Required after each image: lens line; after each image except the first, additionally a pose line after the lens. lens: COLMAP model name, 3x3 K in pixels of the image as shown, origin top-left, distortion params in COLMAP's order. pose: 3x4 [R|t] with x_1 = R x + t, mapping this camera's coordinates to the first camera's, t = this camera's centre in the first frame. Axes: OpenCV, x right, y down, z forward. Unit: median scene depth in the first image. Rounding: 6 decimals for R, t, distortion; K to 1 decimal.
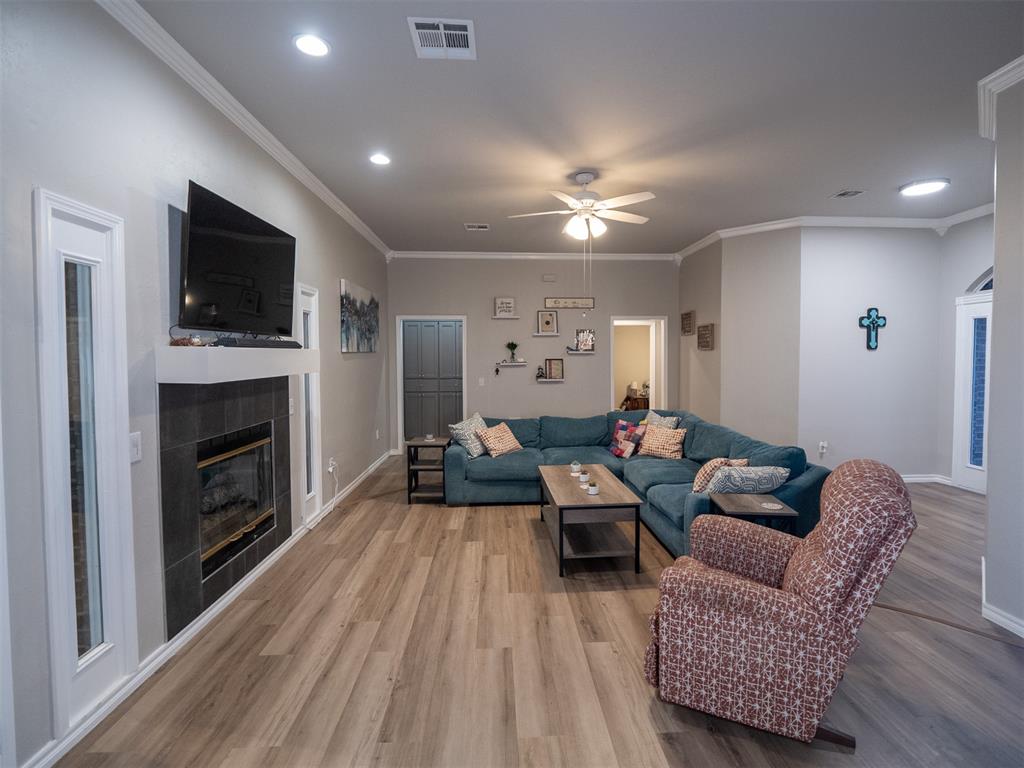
lens RADIAL K [[505.7, 0, 521.6], [0, 505.7, 373.7], [0, 0, 1]] dist [-0.006507, -0.005252]
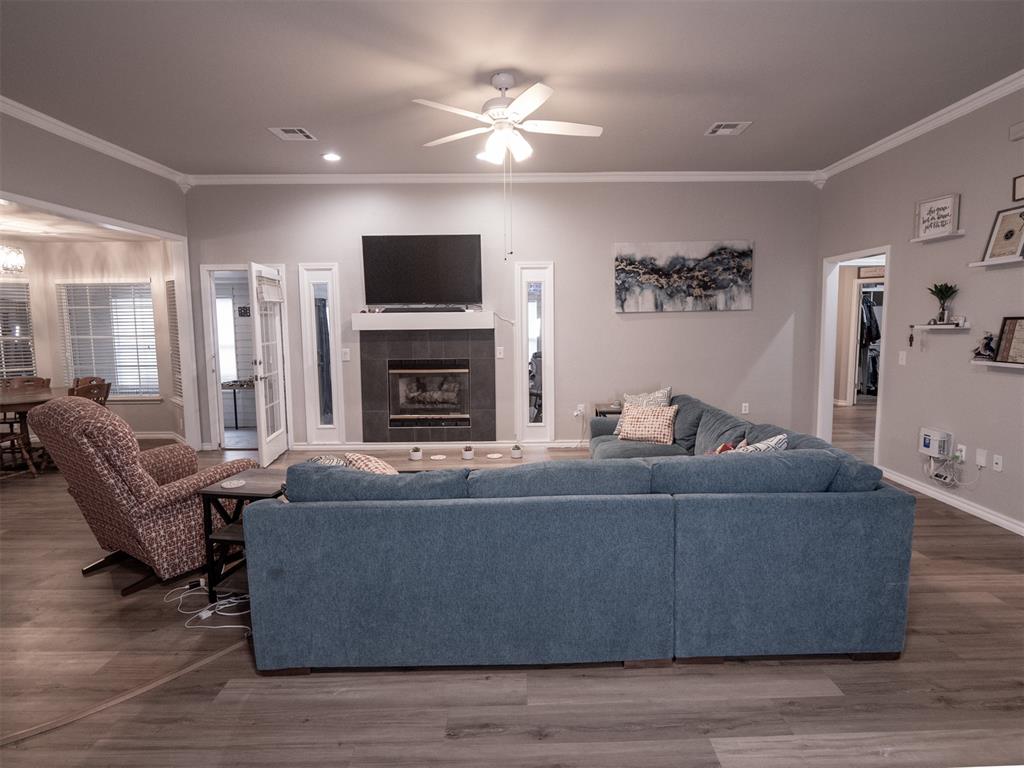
lens RADIAL K [[505.7, 0, 526.6], [0, 505.7, 366.9], [0, 0, 1]] dist [-0.006507, -0.005252]
pose [[-0.031868, 0.088509, -0.995565, 0.916454], [-0.028021, 0.995601, 0.089409, -0.022806], [0.999099, 0.030746, -0.029247, 1.072490]]
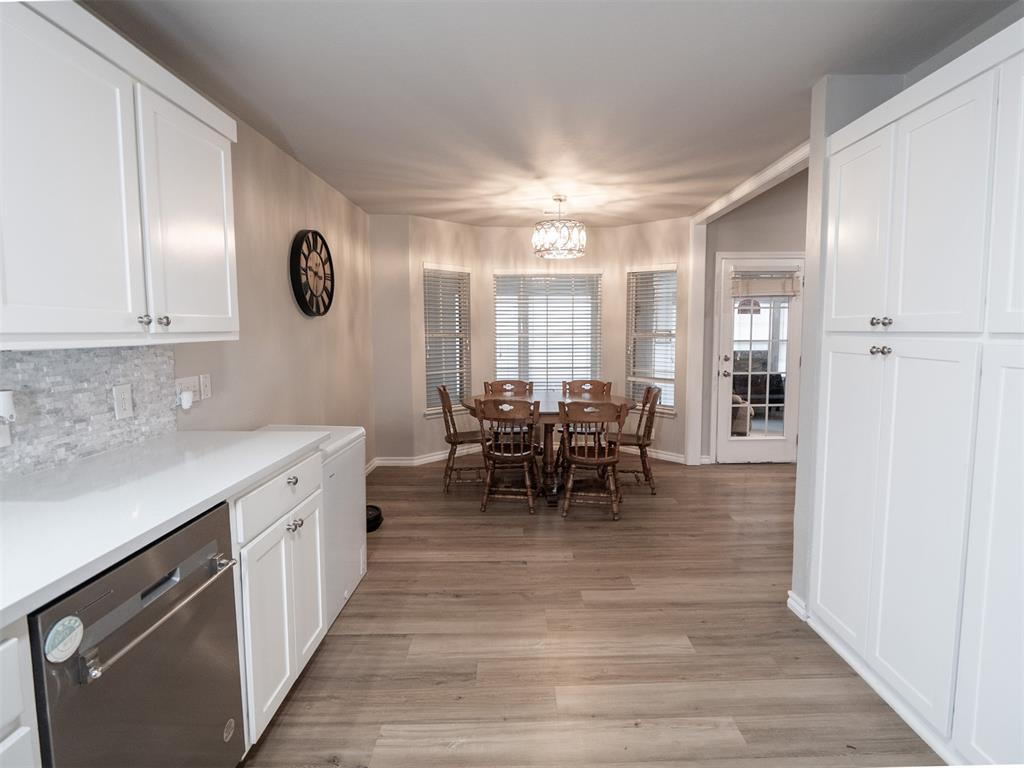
lens RADIAL K [[505.7, 0, 531.7], [0, 505.7, 365.5], [0, 0, 1]] dist [-0.006507, -0.005252]
pose [[-0.030088, 0.074796, -0.996745, 0.792673], [-0.030284, 0.996670, 0.075705, 0.037665], [0.999088, 0.032463, -0.027722, -0.219483]]
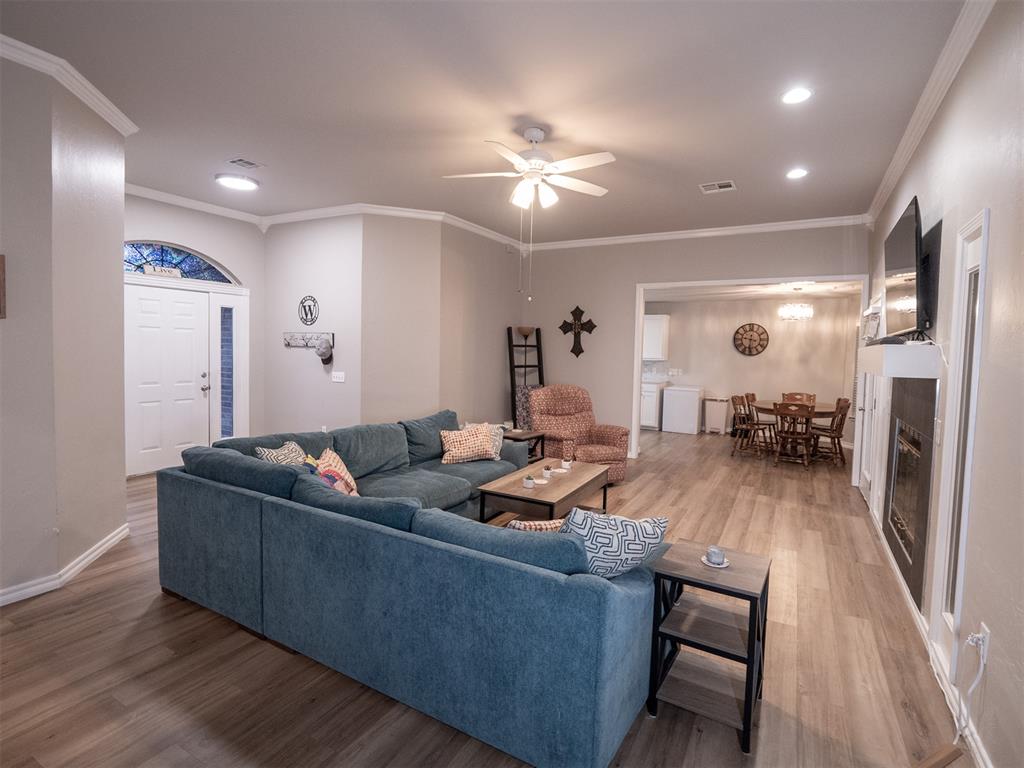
lens RADIAL K [[505.7, 0, 522.8], [0, 505.7, 375.5], [0, 0, 1]] dist [-0.006507, -0.005252]
pose [[-0.854122, -0.044628, 0.518154, -0.309710], [-0.003047, 0.996724, 0.080823, -0.056149], [-0.520063, 0.067454, -0.851460, 1.735913]]
